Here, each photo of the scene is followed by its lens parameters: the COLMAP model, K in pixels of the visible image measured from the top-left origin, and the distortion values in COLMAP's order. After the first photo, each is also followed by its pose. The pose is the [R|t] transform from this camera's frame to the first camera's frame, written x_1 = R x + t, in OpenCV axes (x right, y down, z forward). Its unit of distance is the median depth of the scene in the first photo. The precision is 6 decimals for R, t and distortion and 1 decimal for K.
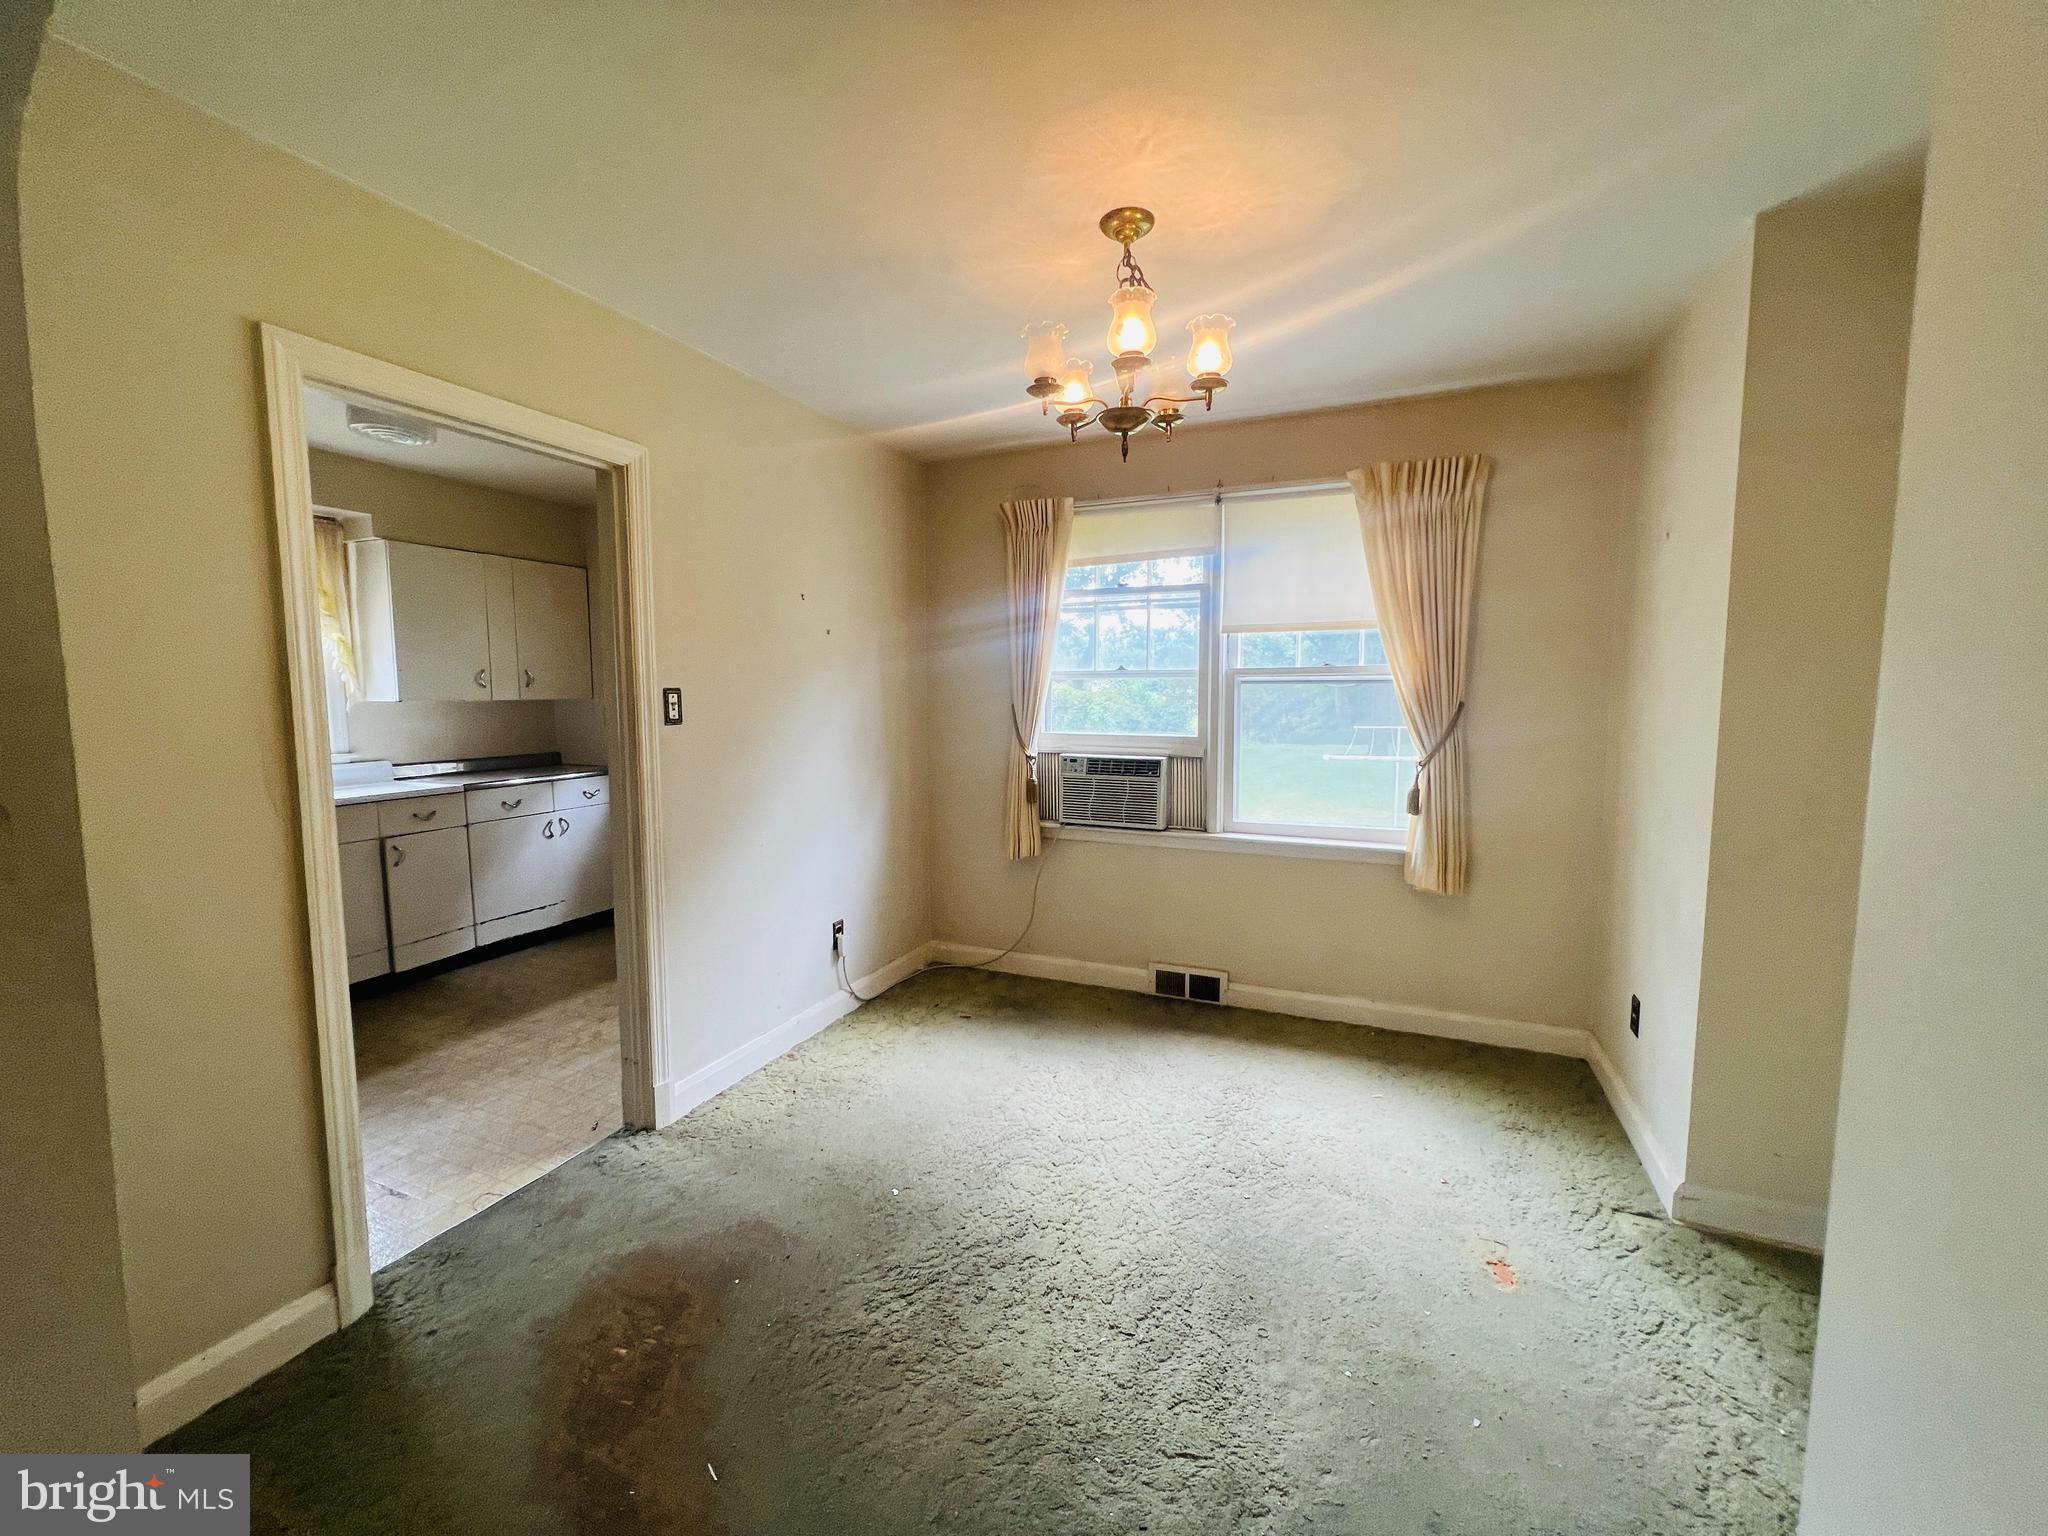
lens RADIAL K [[824.9, 0, 1011.8], [0, 824.9, 772.4], [0, 0, 1]] dist [-0.001197, 0.001251]
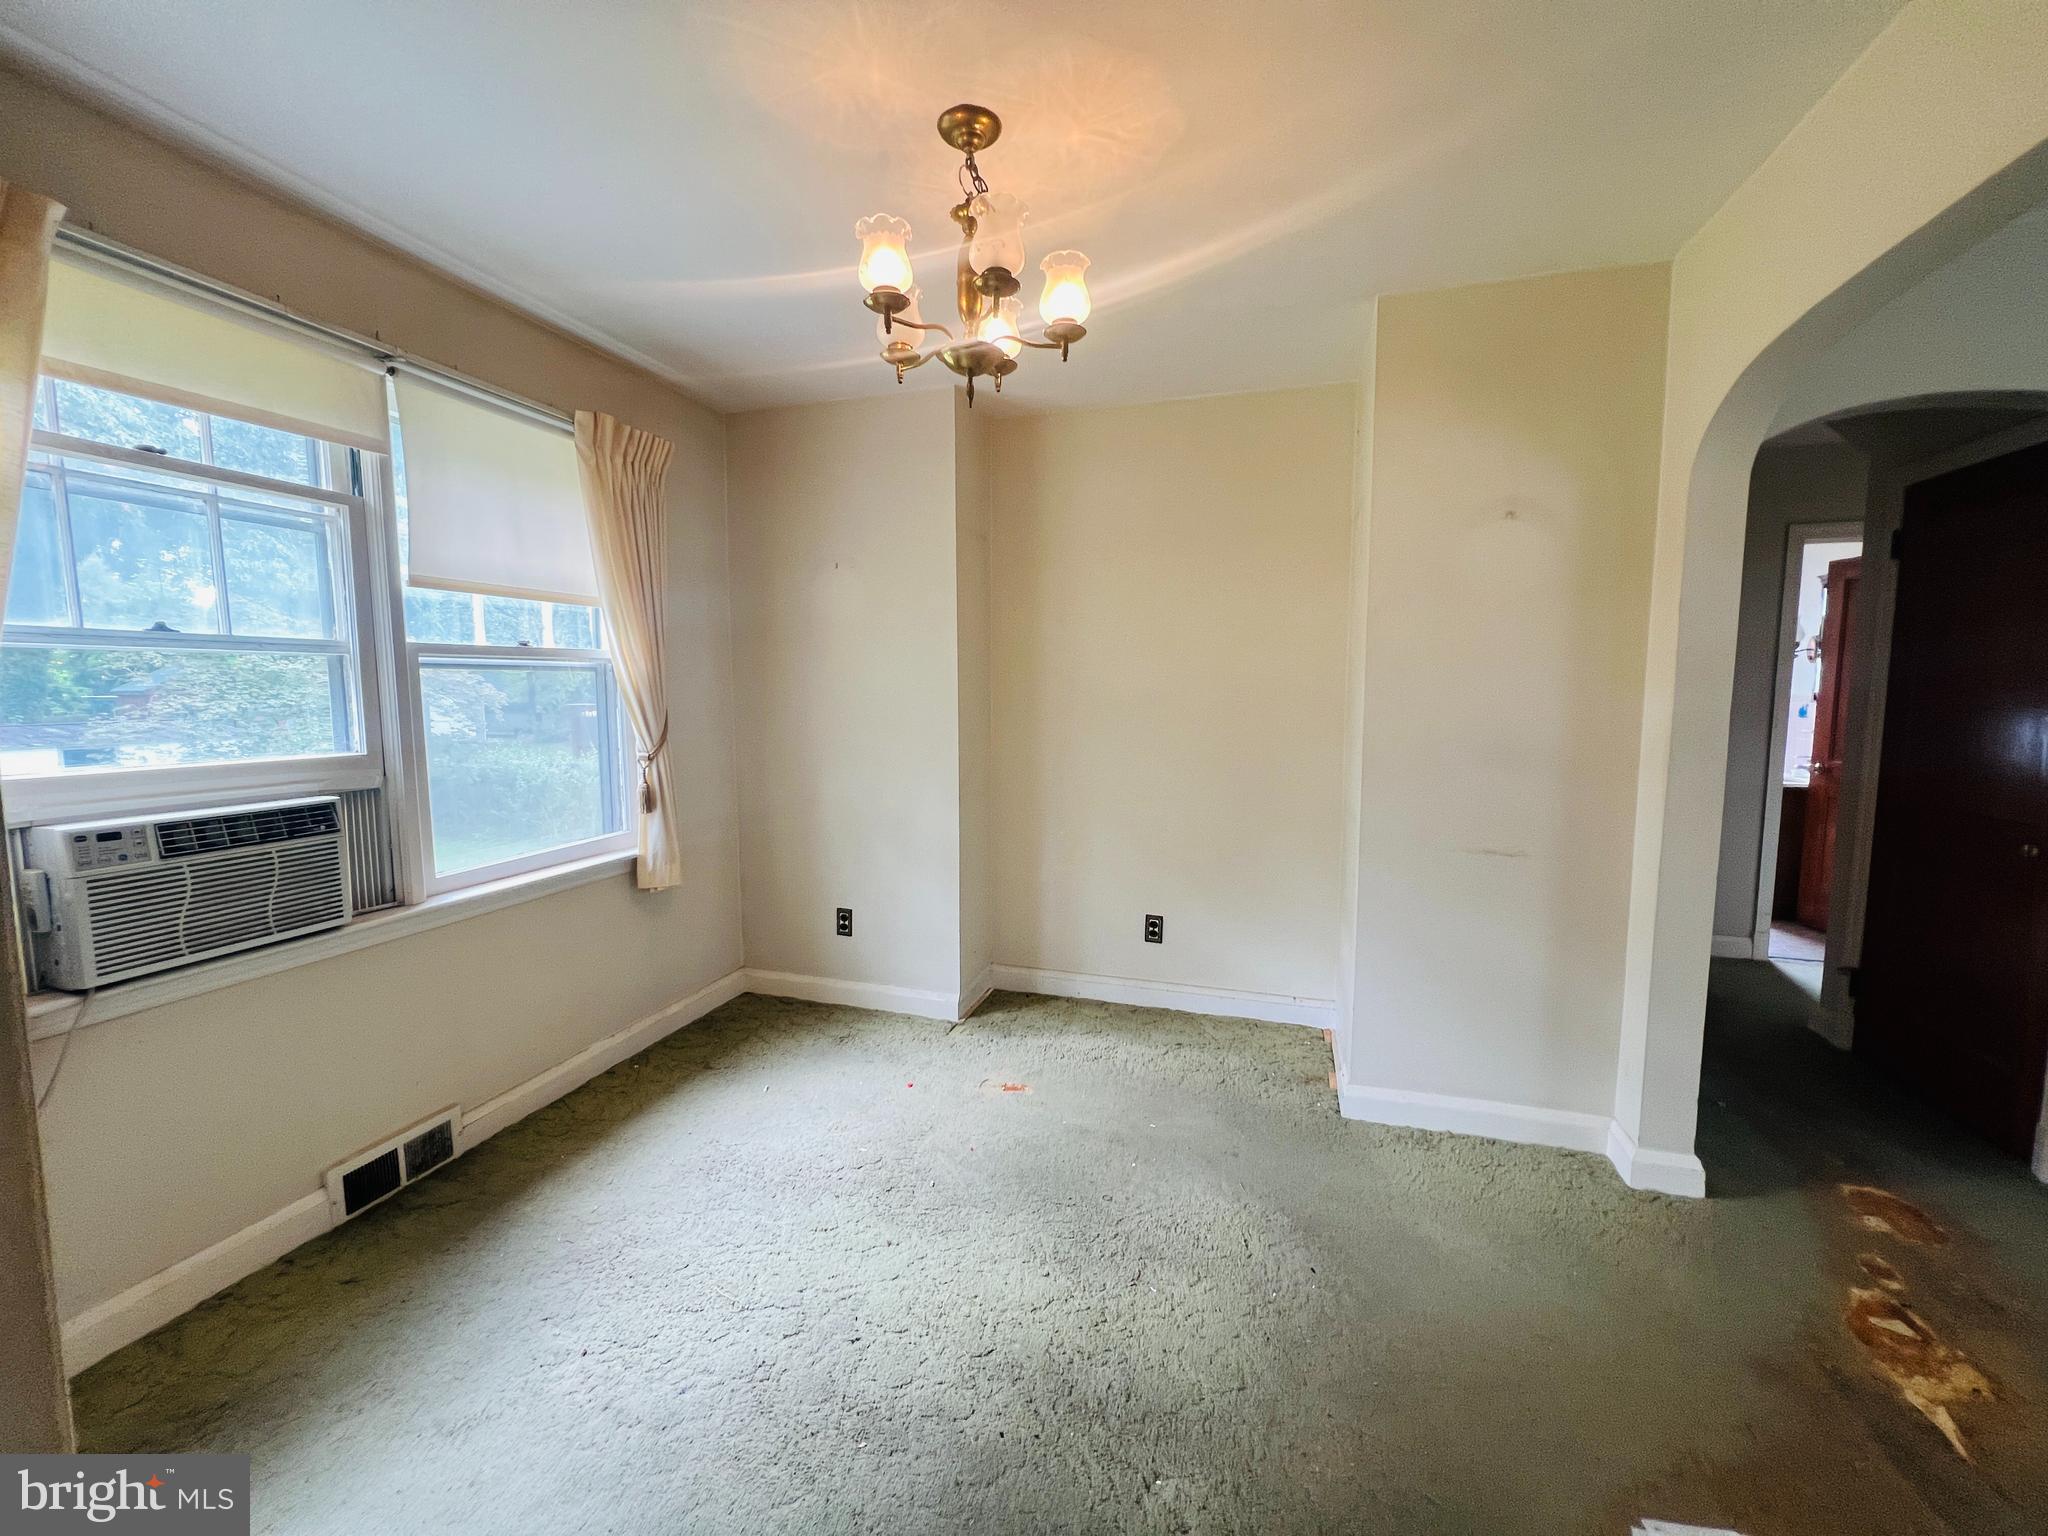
lens RADIAL K [[824.9, 0, 1023.7], [0, 824.9, 773.5], [0, 0, 1]] dist [-0.001197, 0.001251]
pose [[-0.118762, -0.104359, 0.987423, -0.350559], [0.097332, 0.988448, 0.116174, -0.043959], [-0.988141, 0.109905, -0.107232, 0.498795]]
